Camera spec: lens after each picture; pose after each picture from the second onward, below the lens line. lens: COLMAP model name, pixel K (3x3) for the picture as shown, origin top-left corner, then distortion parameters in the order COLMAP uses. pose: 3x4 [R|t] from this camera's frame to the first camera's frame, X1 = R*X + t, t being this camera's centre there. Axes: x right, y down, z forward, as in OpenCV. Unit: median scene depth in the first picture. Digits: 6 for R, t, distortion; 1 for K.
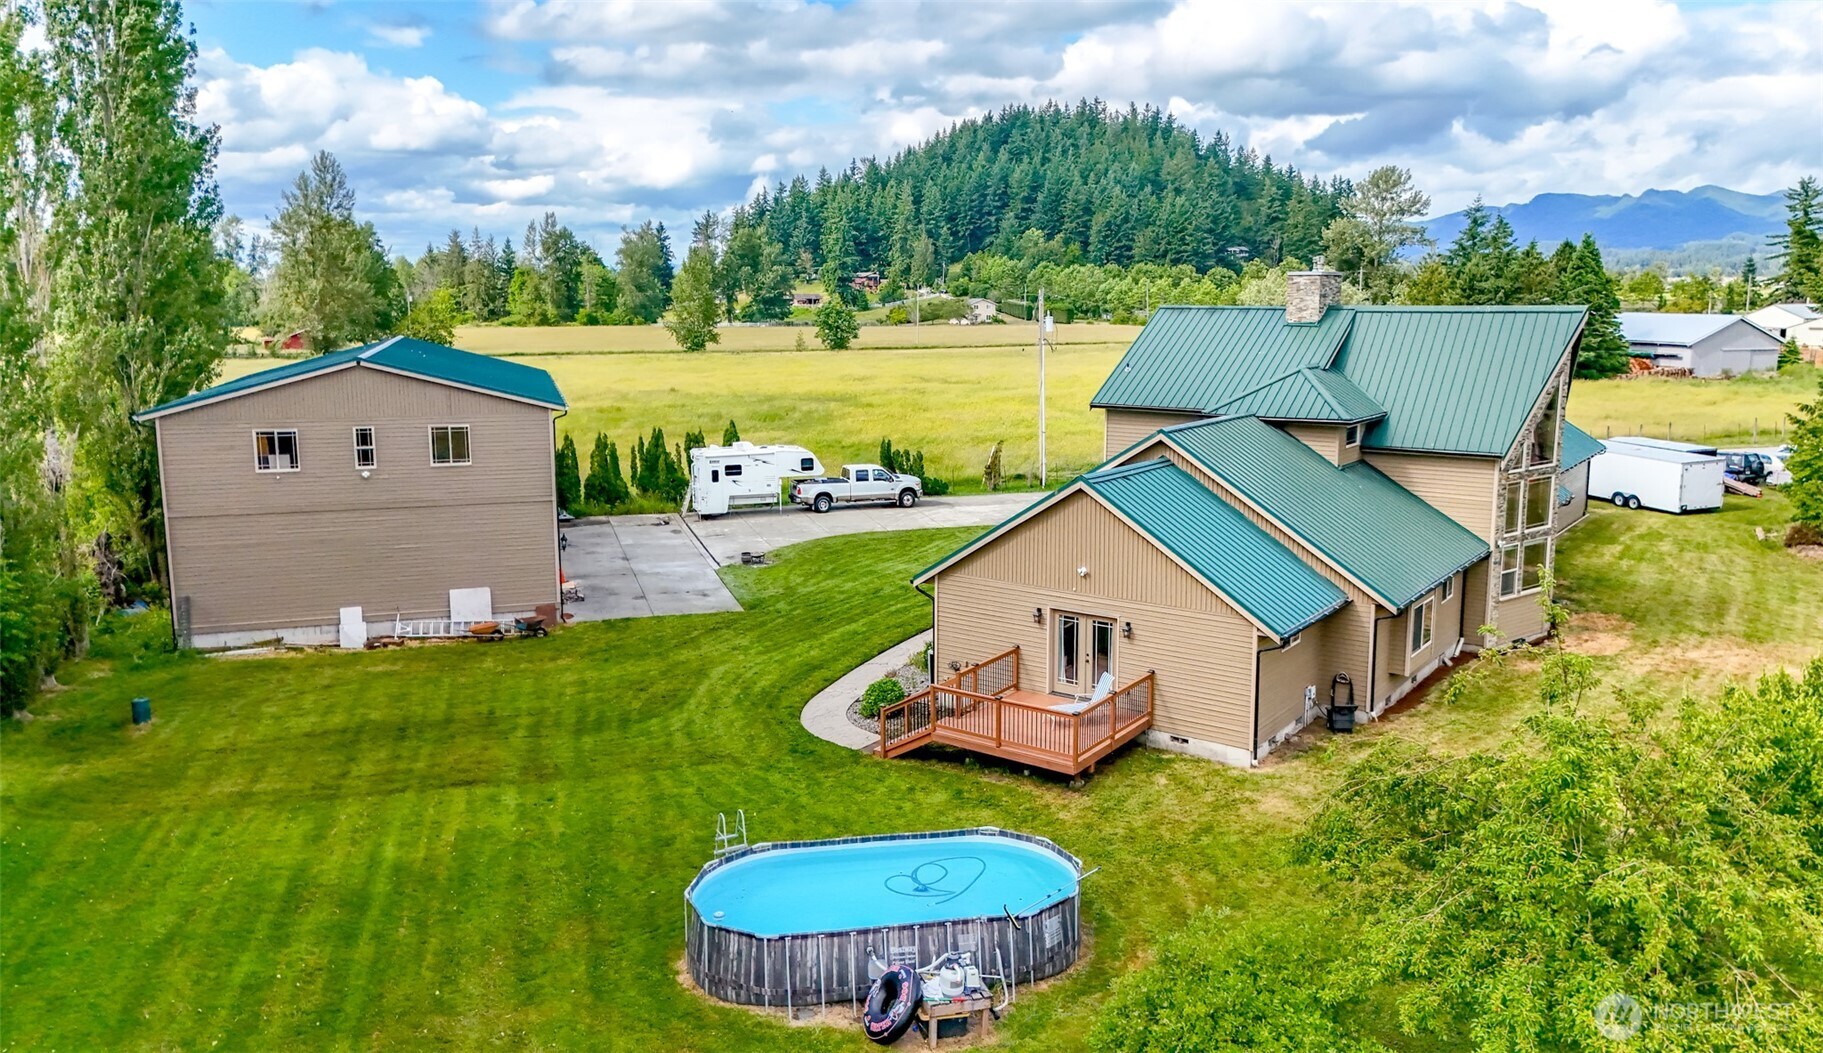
lens RADIAL K [[1327.2, 0, 911.5], [0, 1327.2, 526.5], [0, 0, 1]] dist [-0.000871, -0.001446]
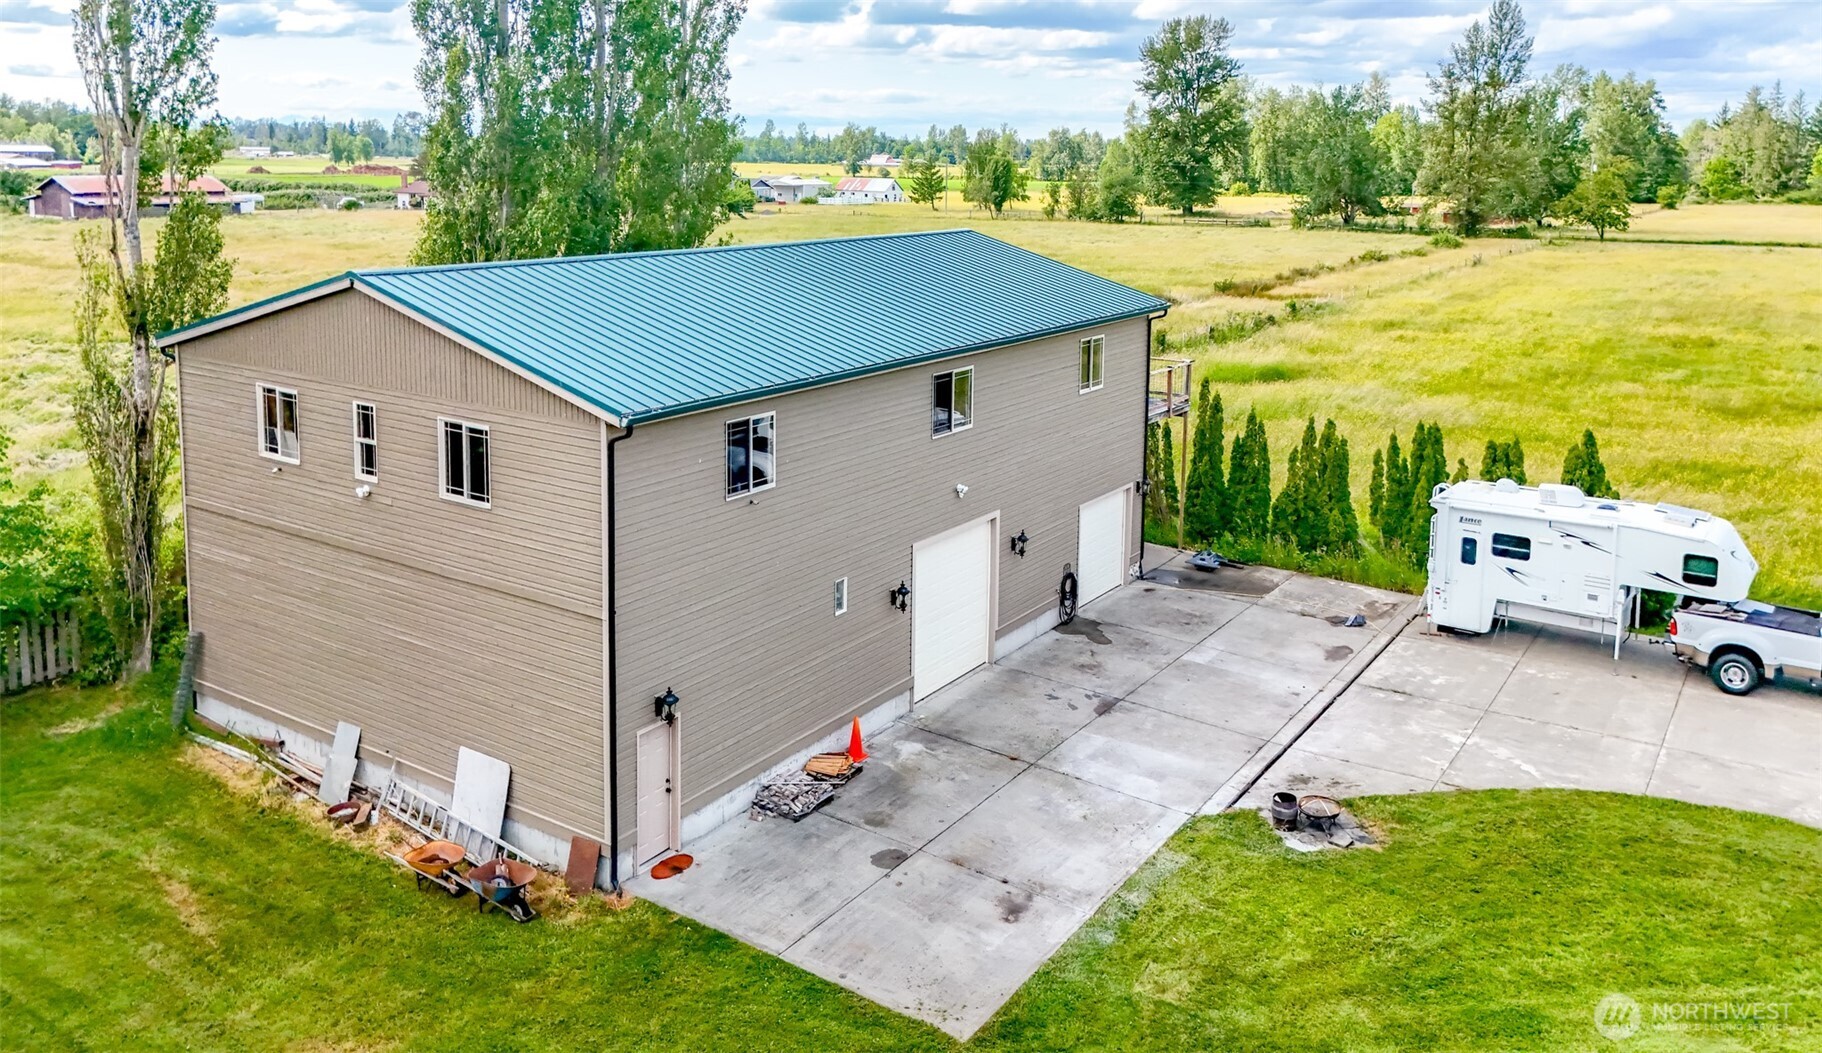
lens RADIAL K [[1401.5, 0, 911.7], [0, 1401.5, 296.9], [0, 0, 1]] dist [0.023983, -0.002304]
pose [[0.636171, 0.089785, -0.766306, 0.099486], [-0.147994, 0.988964, -0.006988, -0.092396], [0.757221, 0.117855, 0.642438, 0.505236]]
